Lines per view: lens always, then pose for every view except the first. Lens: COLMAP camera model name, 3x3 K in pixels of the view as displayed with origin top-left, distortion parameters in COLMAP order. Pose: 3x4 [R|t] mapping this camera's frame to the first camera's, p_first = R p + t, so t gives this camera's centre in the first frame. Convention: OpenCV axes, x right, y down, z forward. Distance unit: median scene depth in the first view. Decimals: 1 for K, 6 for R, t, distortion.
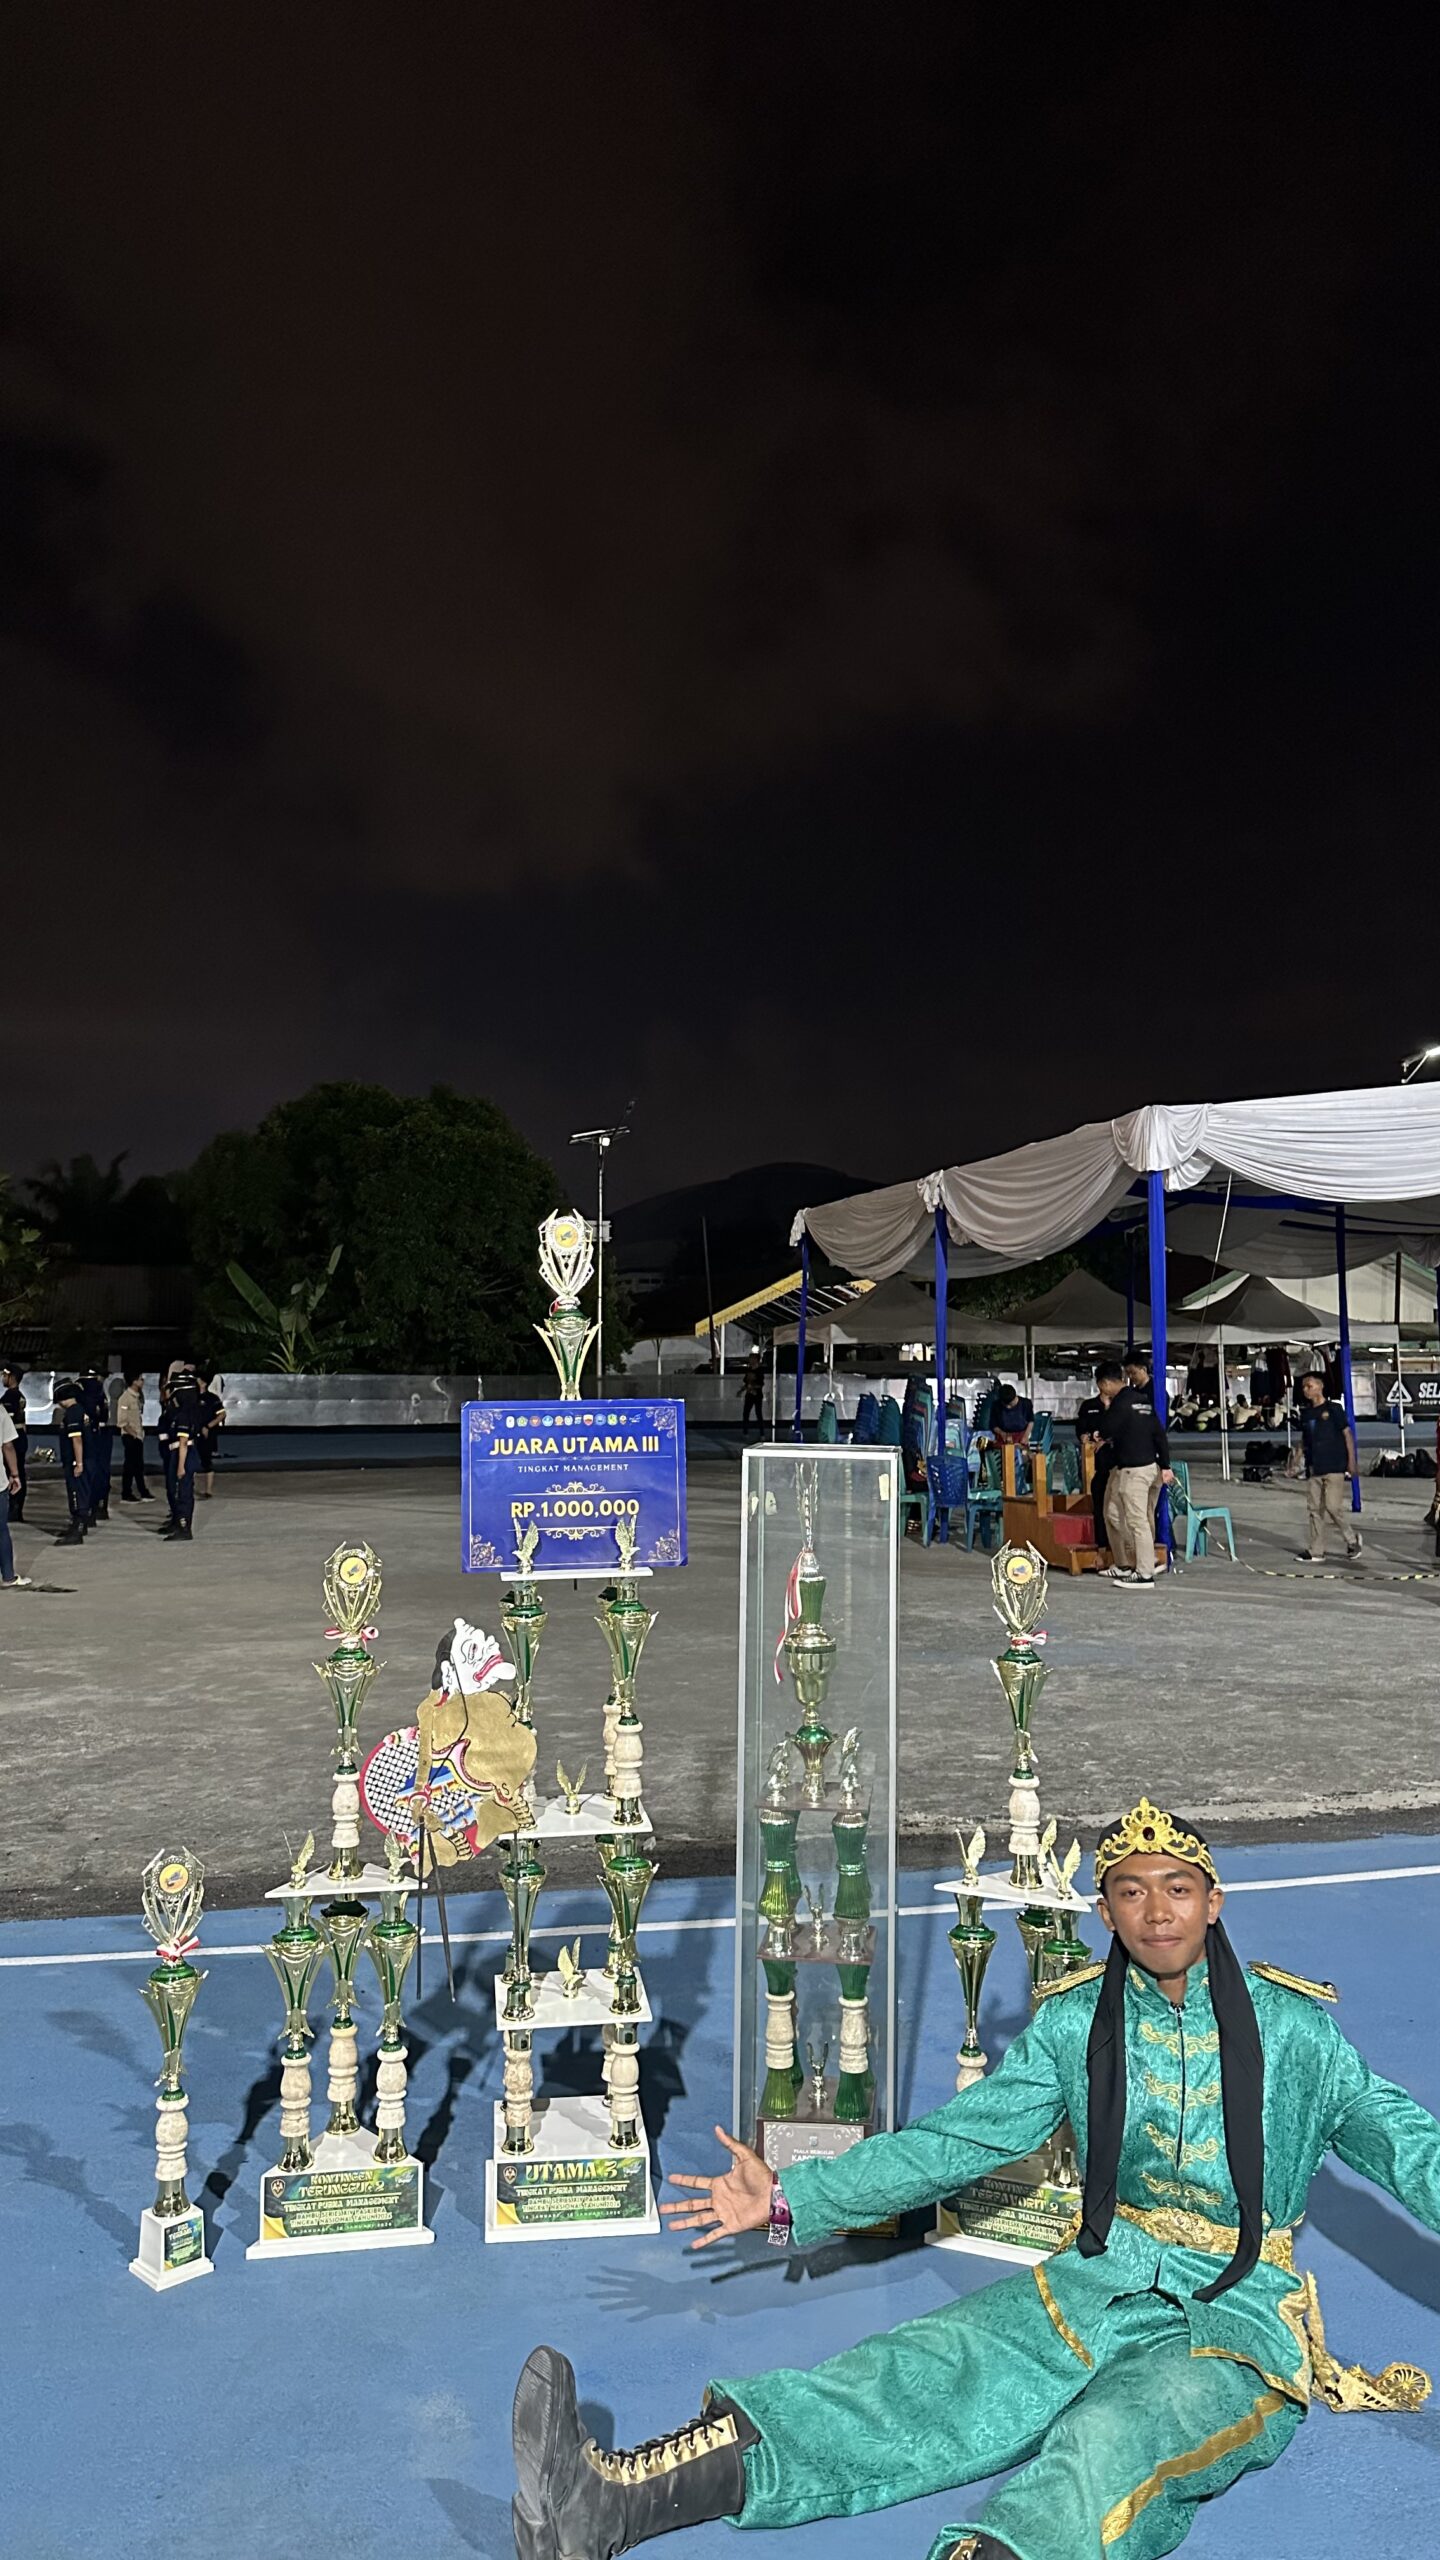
lens RADIAL K [[1845.2, 0, 727.3], [0, 1845.2, 1267.9], [0, 0, 1]] dist [0.162258, -0.333530]
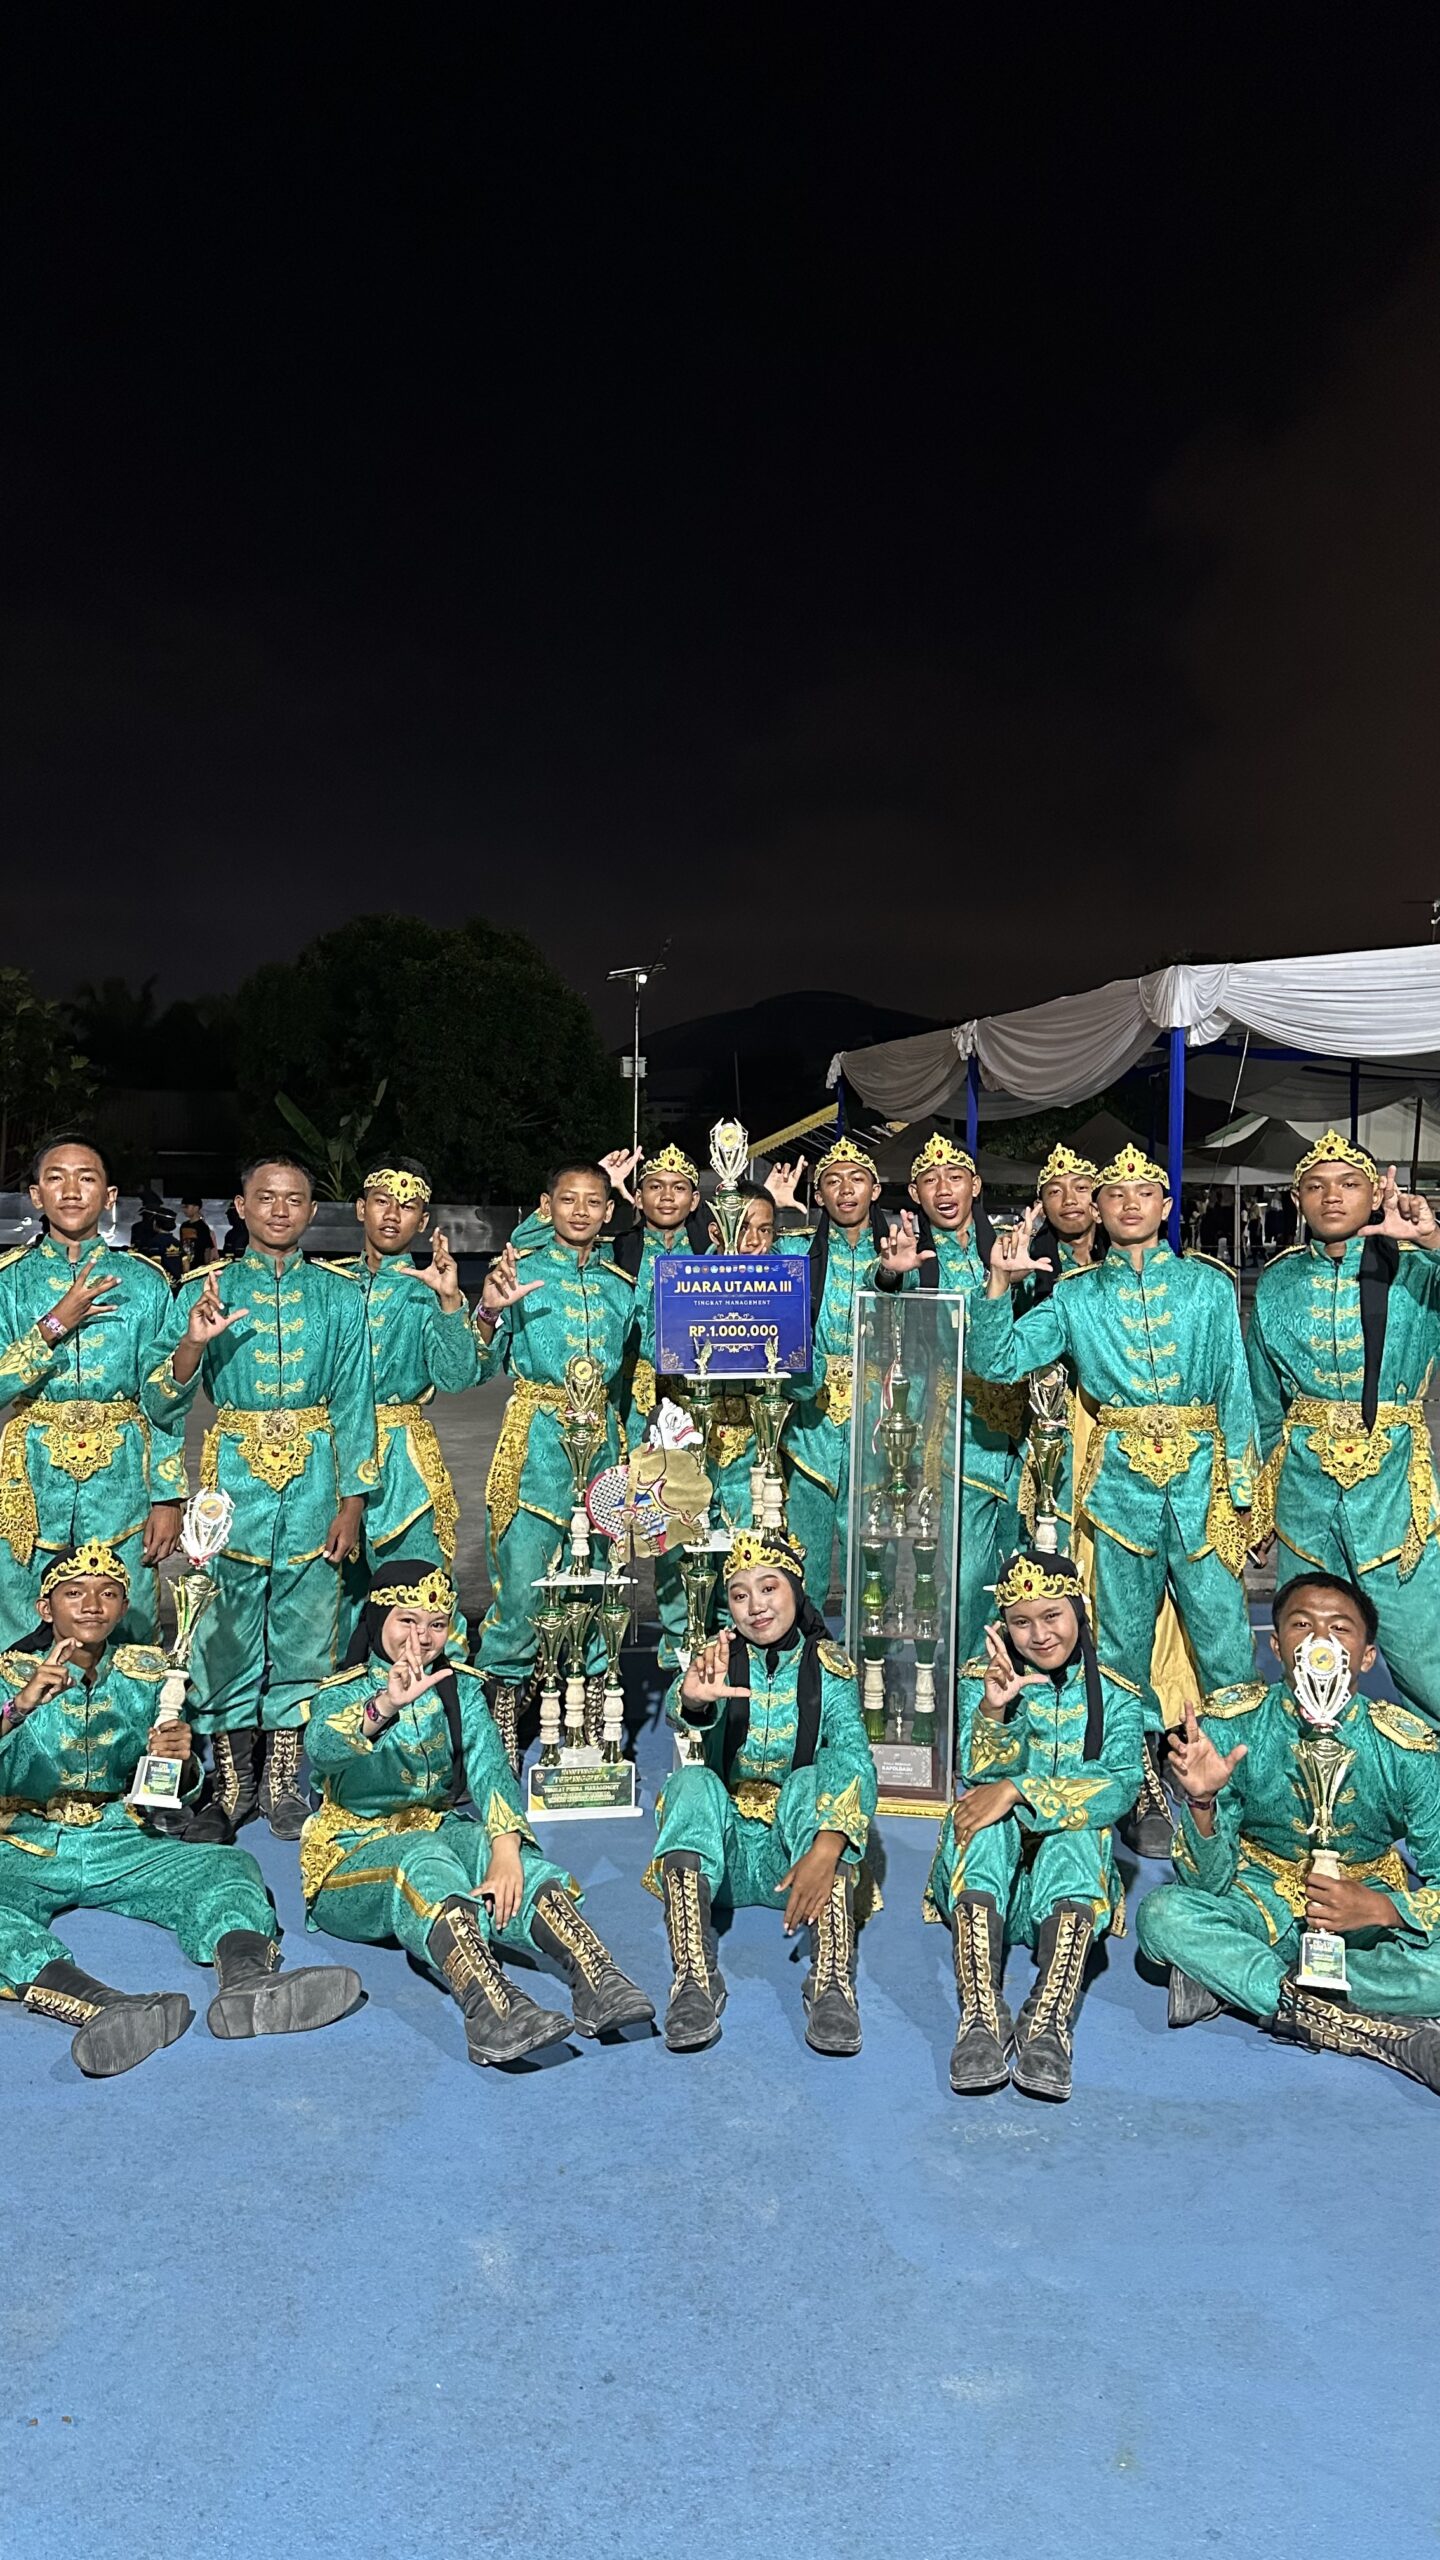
lens RADIAL K [[1845.2, 0, 720.0], [0, 1845.2, 1280.0], [0, 0, 1]] dist [0.176367, -0.407420]
pose [[0.999822, 0.011841, -0.014701, -0.068765], [-0.010339, 0.995100, 0.098331, -0.045071], [0.015794, -0.098162, 0.995045, -0.381484]]
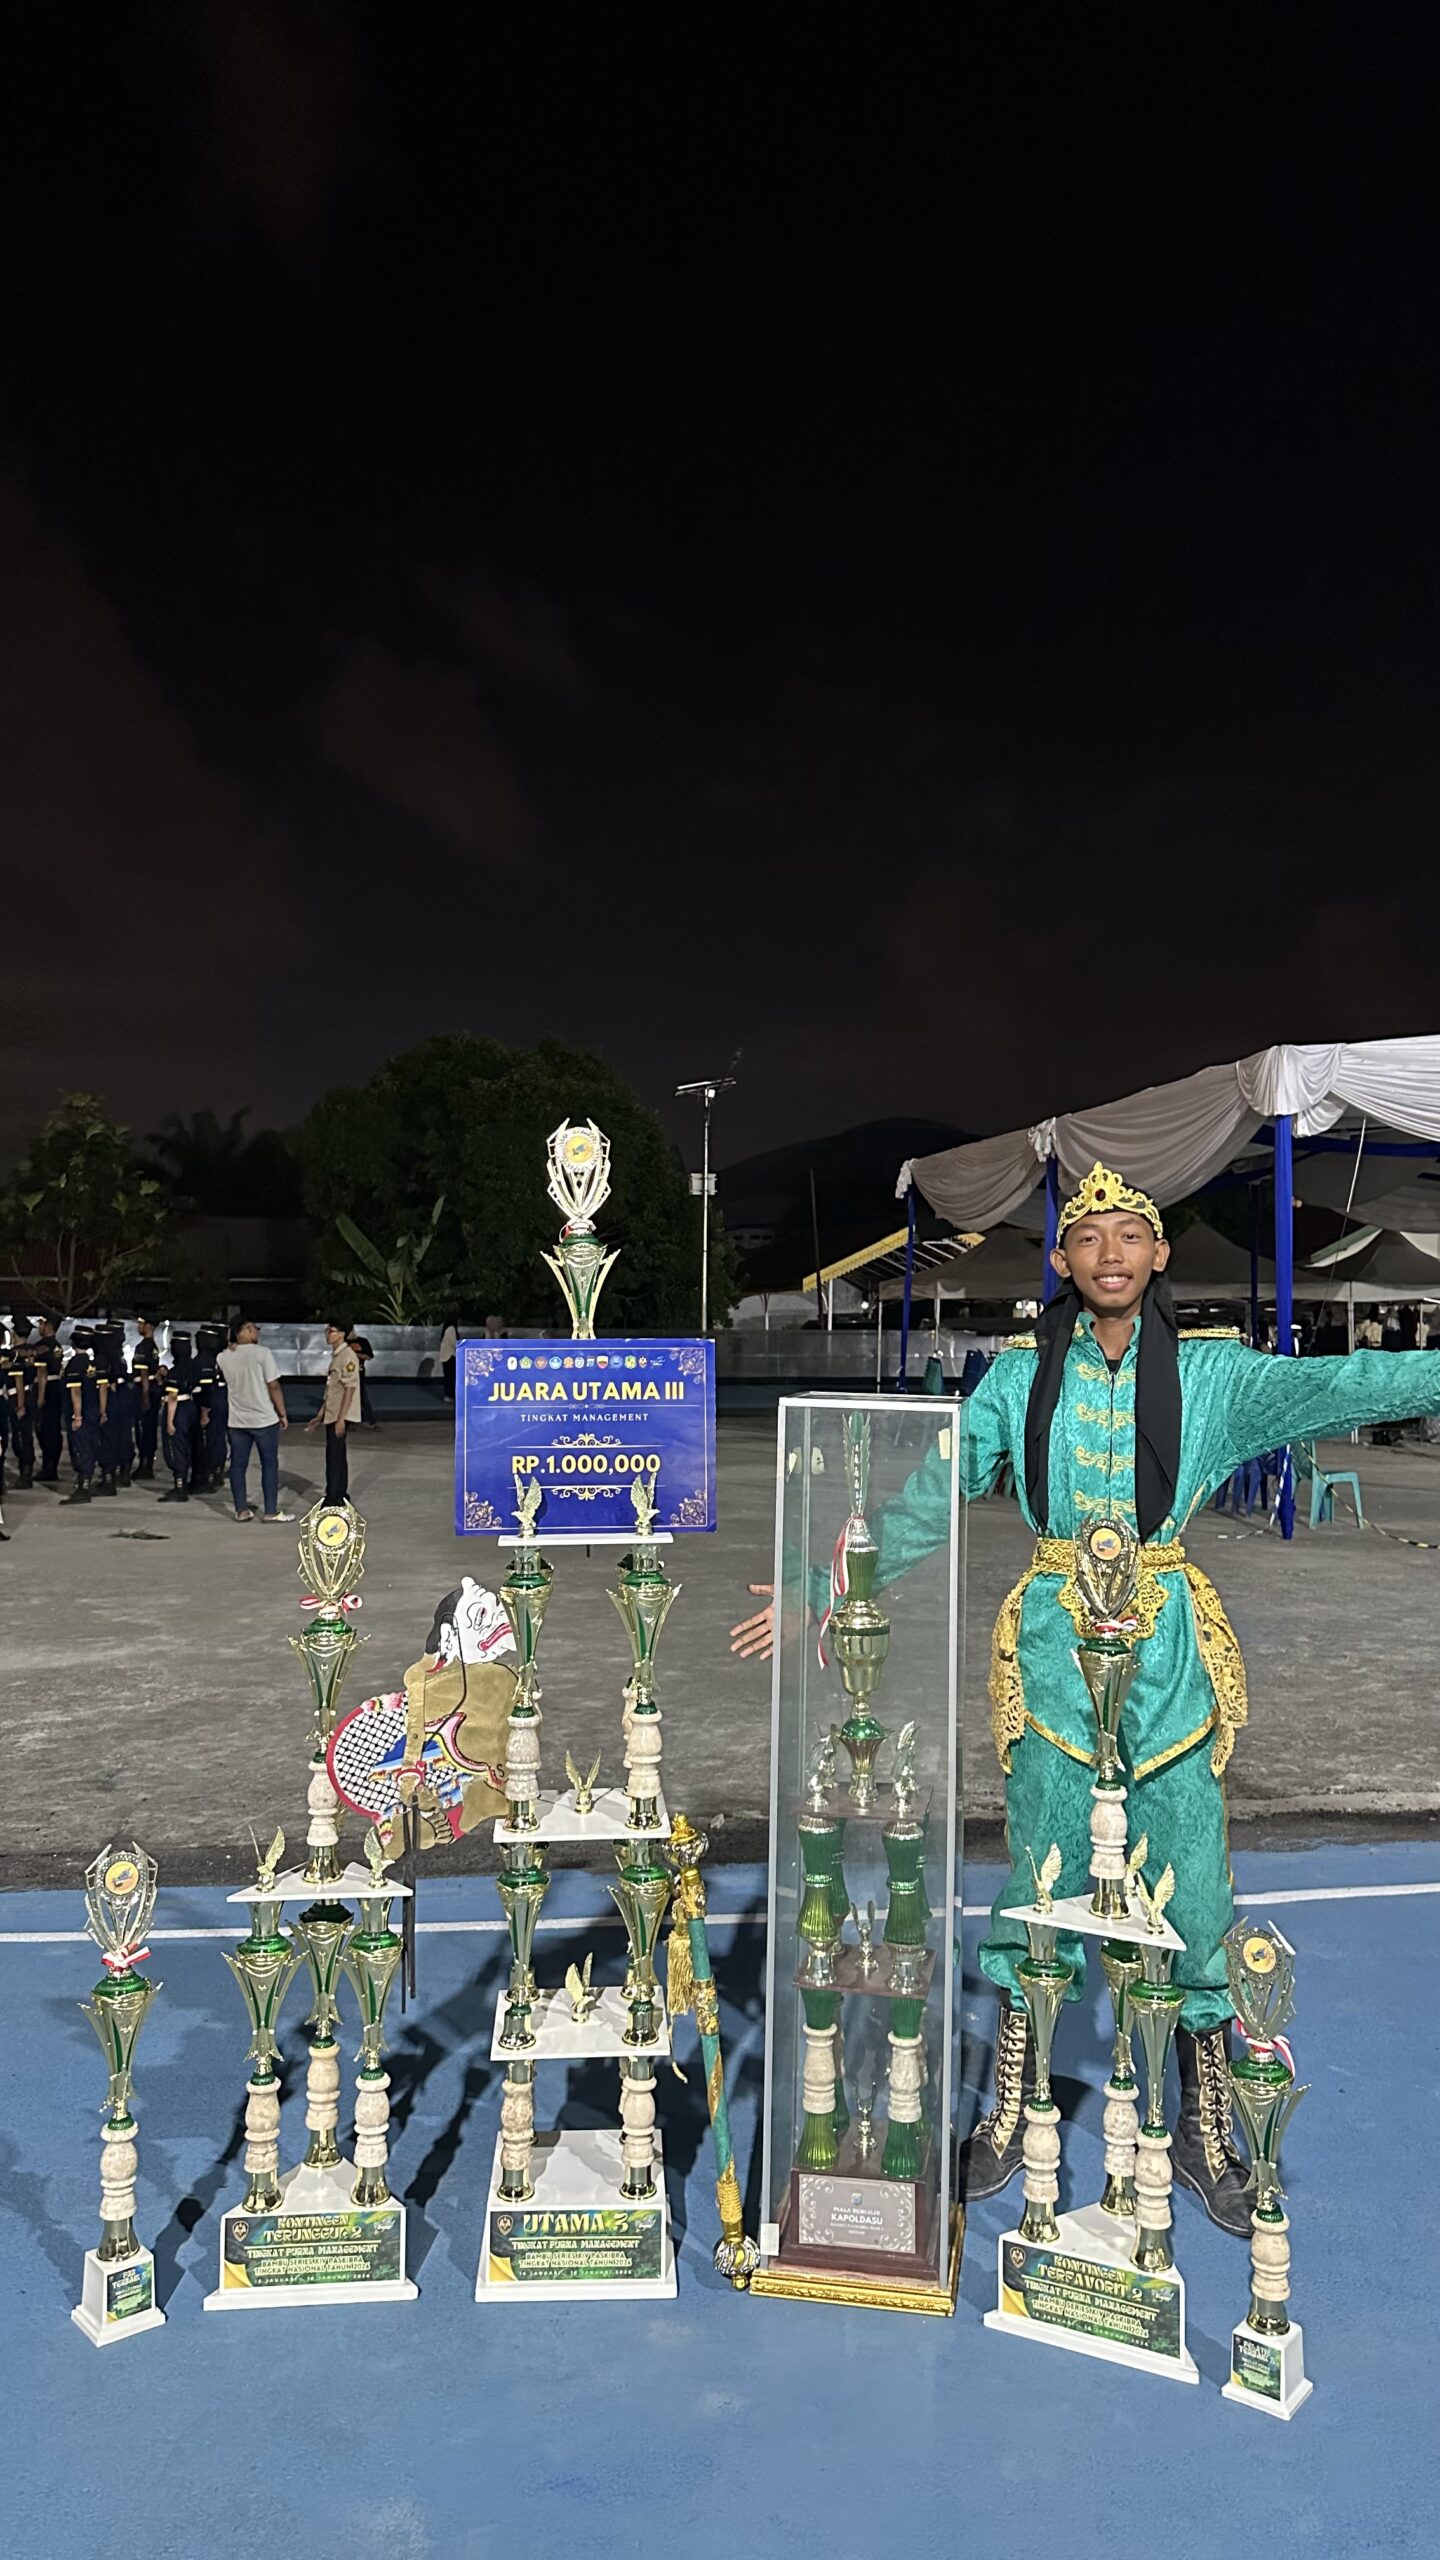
lens RADIAL K [[1851.6, 0, 708.2], [0, 1851.6, 1279.5], [0, 0, 1]] dist [0.151392, -0.300554]
pose [[0.997471, 0.006250, -0.070795, 0.033114], [-0.004142, 0.999545, 0.029880, 0.016474], [0.070950, -0.029511, 0.997043, 0.133080]]
